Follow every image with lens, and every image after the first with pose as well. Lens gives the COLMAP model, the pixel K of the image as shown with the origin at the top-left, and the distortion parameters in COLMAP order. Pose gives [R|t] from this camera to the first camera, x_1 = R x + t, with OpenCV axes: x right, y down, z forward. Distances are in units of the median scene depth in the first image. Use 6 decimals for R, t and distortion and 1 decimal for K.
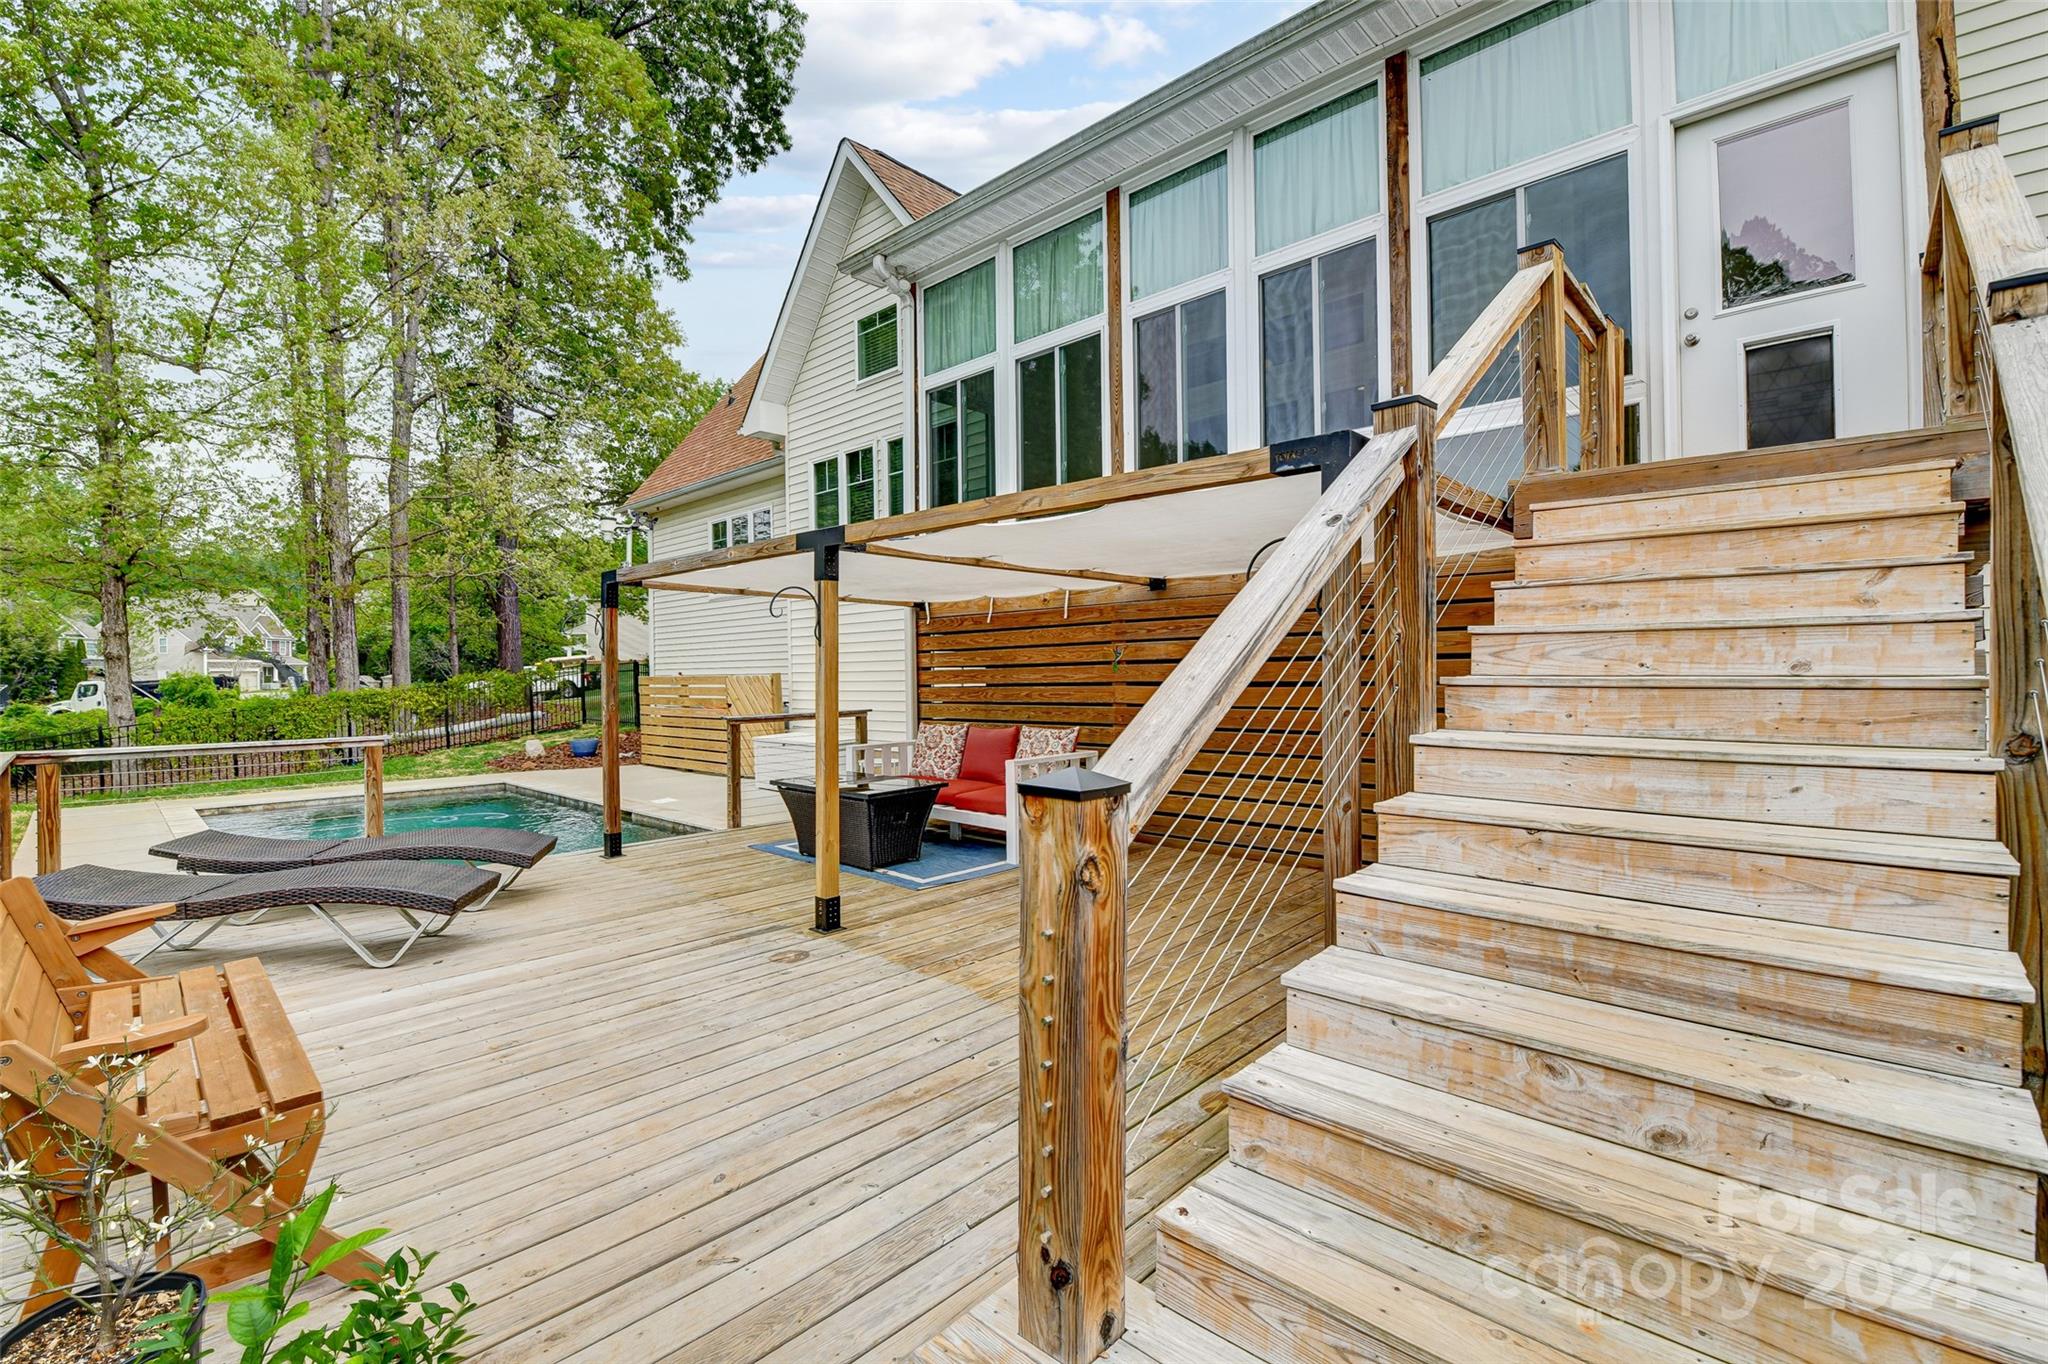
lens RADIAL K [[893.6, 0, 1013.3], [0, 893.6, 667.1], [0, 0, 1]] dist [0.002365, -0.010555]
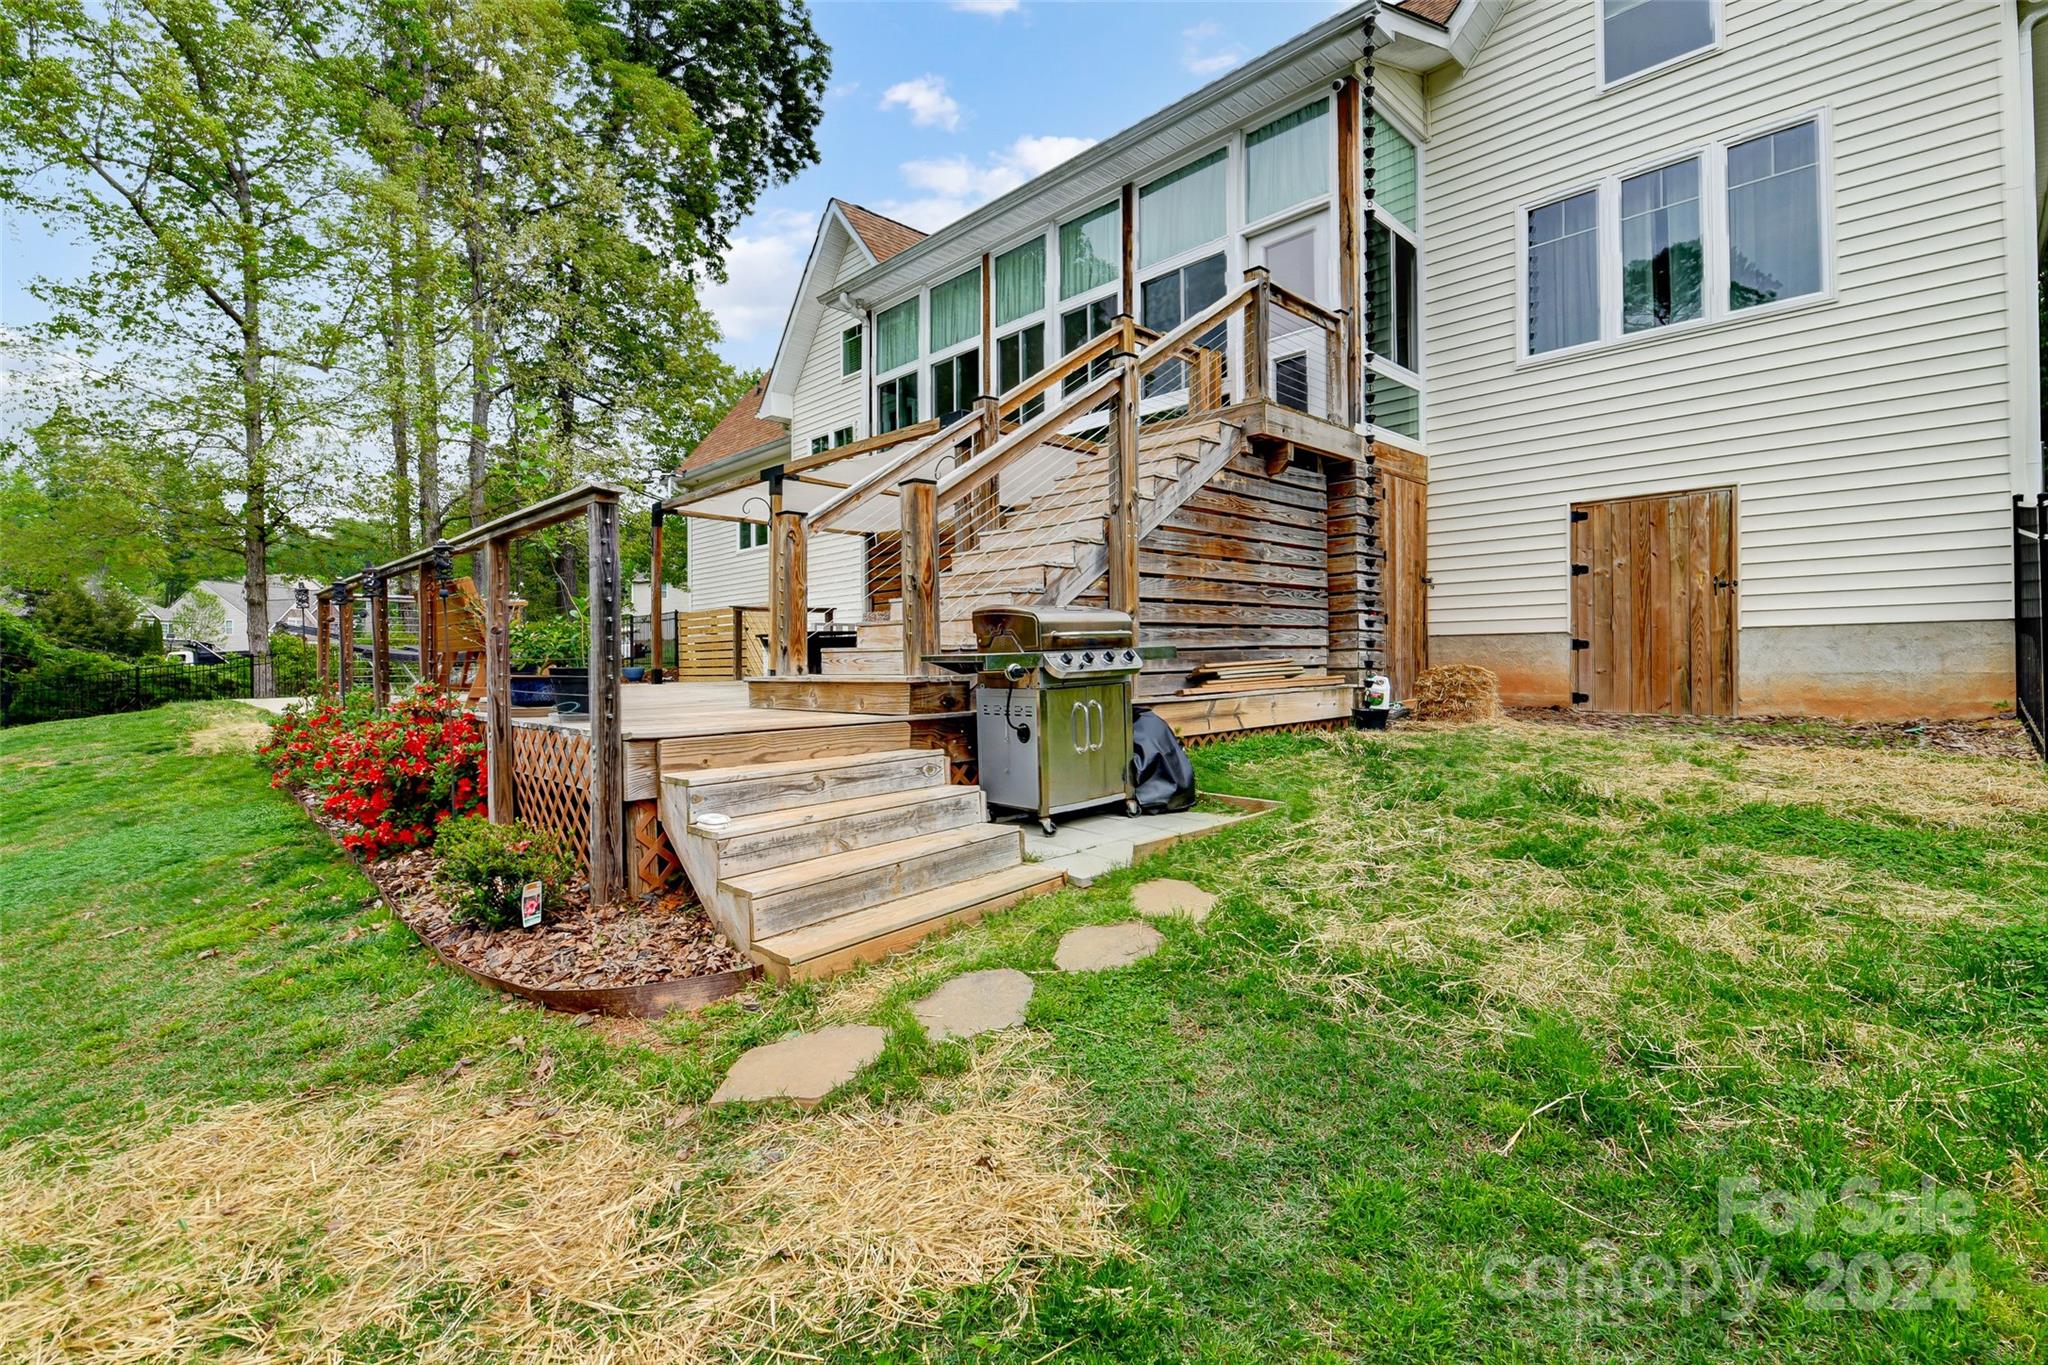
lens RADIAL K [[937.0, 0, 1027.5], [0, 937.0, 634.0], [0, 0, 1]] dist [0.000337, 0.000095]
pose [[0.999013, 0.000191, -0.044420, 0.195995], [-0.001413, 0.999621, -0.027493, 0.119285], [0.044397, 0.027529, 0.998635, -0.441032]]
